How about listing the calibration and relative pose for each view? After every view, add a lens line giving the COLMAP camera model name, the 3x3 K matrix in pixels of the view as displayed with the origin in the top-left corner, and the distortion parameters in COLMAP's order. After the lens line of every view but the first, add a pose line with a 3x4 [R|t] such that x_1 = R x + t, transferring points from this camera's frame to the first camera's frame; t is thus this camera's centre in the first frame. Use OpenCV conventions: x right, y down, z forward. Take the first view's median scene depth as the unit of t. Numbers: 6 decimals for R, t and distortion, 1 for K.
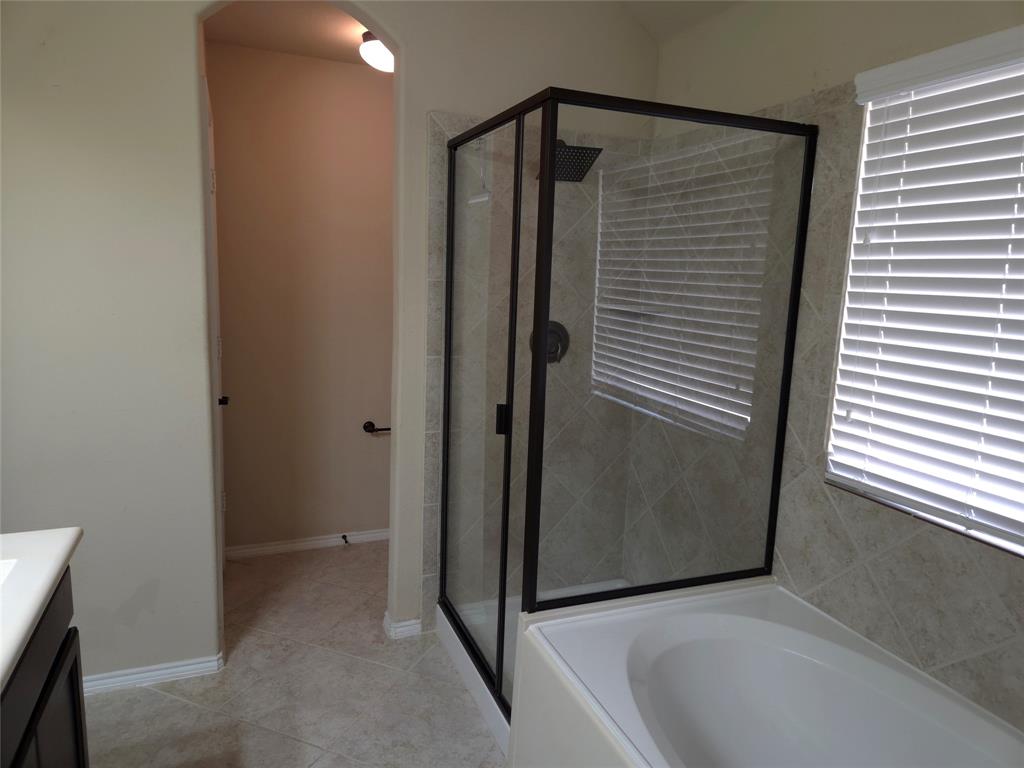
lens RADIAL K [[687.1, 0, 519.5], [0, 687.1, 378.6], [0, 0, 1]] dist [0.060841, -0.054898]
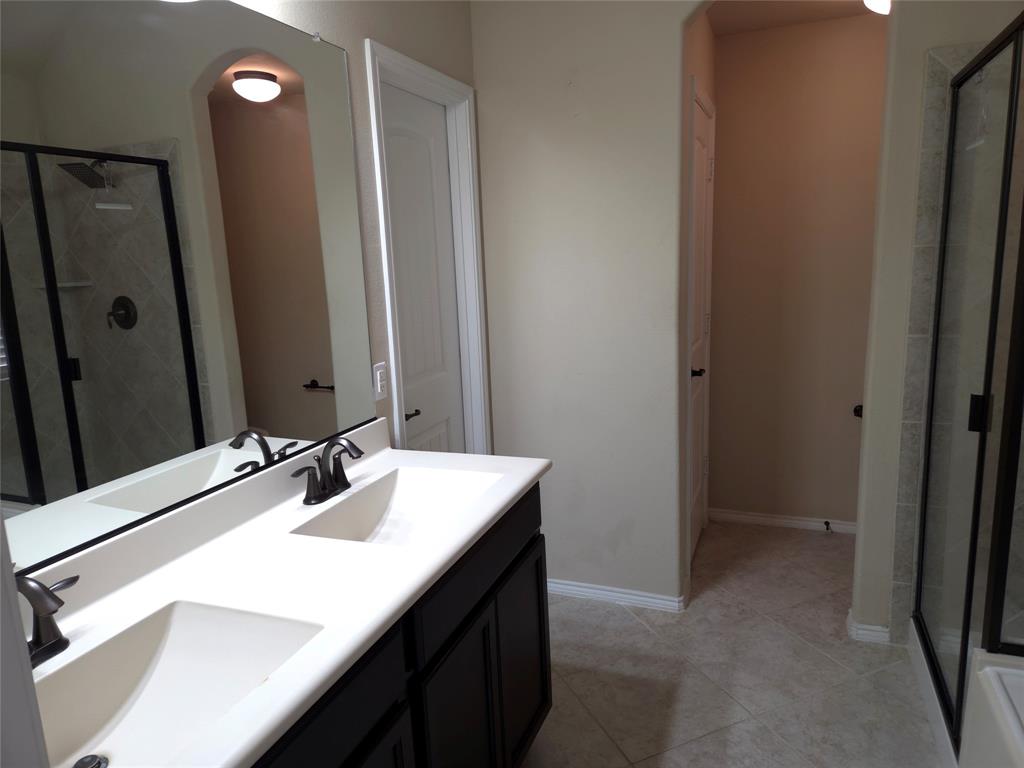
lens RADIAL K [[687.1, 0, 518.8], [0, 687.1, 379.9], [0, 0, 1]] dist [0.060841, -0.054898]
pose [[0.716607, 0.064211, -0.694516, 0.129930], [-0.040509, 0.997904, 0.050463, 0.000083], [0.696300, -0.008028, 0.717706, 0.020747]]
